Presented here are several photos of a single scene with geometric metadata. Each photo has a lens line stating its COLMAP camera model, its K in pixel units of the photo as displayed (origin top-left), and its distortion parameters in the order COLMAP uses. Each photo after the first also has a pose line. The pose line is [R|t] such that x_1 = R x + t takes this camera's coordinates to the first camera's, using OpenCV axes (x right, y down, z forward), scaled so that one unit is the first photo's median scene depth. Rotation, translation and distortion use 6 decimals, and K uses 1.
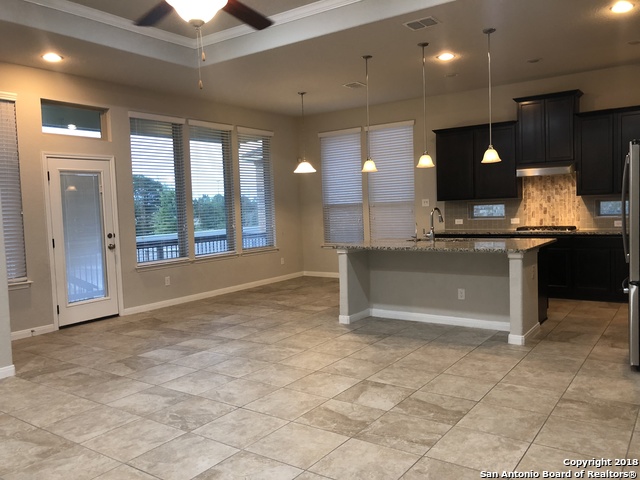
lens RADIAL K [[525.6, 0, 320.8], [0, 525.6, 239.6], [0, 0, 1]] dist [0.029561, -0.025348]
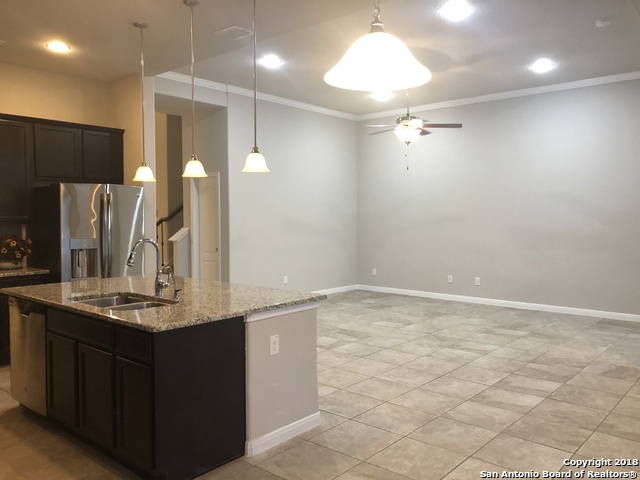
lens RADIAL K [[525.6, 0, 324.2], [0, 525.6, 236.0], [0, 0, 1]] dist [0.029561, -0.025348]
pose [[-0.994740, 0.035644, 0.096026, -0.038598], [0.045637, 0.993534, 0.103962, -0.132085], [-0.091700, 0.107798, -0.989935, 1.778106]]
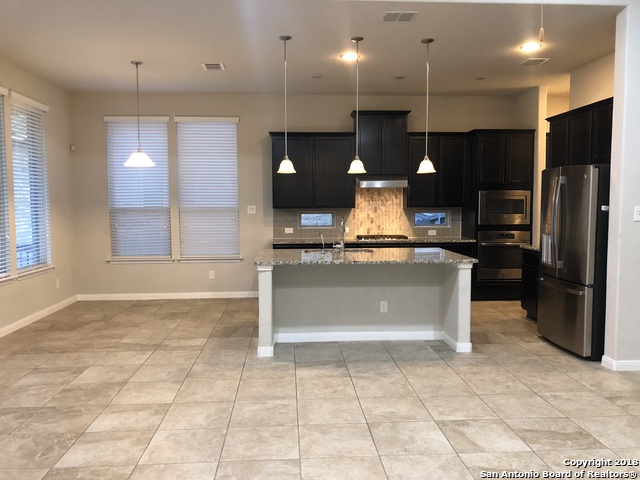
lens RADIAL K [[525.6, 0, 320.3], [0, 525.6, 240.1], [0, 0, 1]] dist [0.029561, -0.025348]
pose [[0.776489, -0.010842, 0.630038, -0.453418], [0.016685, 0.999855, -0.003358, -0.019133], [-0.629910, 0.013120, 0.776557, 0.345392]]
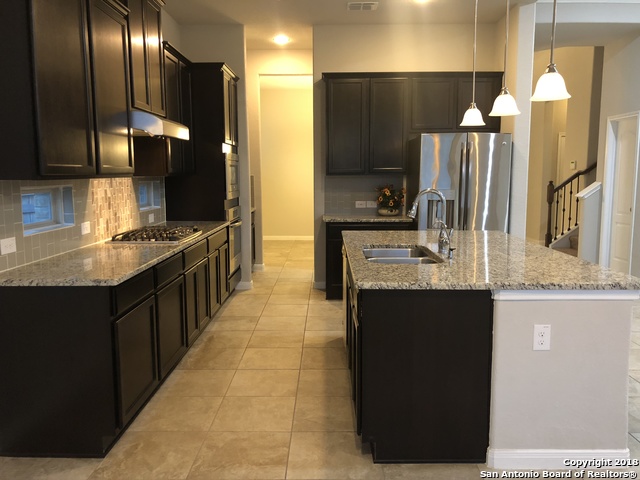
lens RADIAL K [[525.6, 0, 321.2], [0, 525.6, 235.7], [0, 0, 1]] dist [0.029561, -0.025348]
pose [[-0.570910, -0.060128, 0.818808, -0.174673], [0.078857, 0.988688, 0.127585, -0.102953], [-0.817217, 0.137409, -0.559710, 1.582869]]
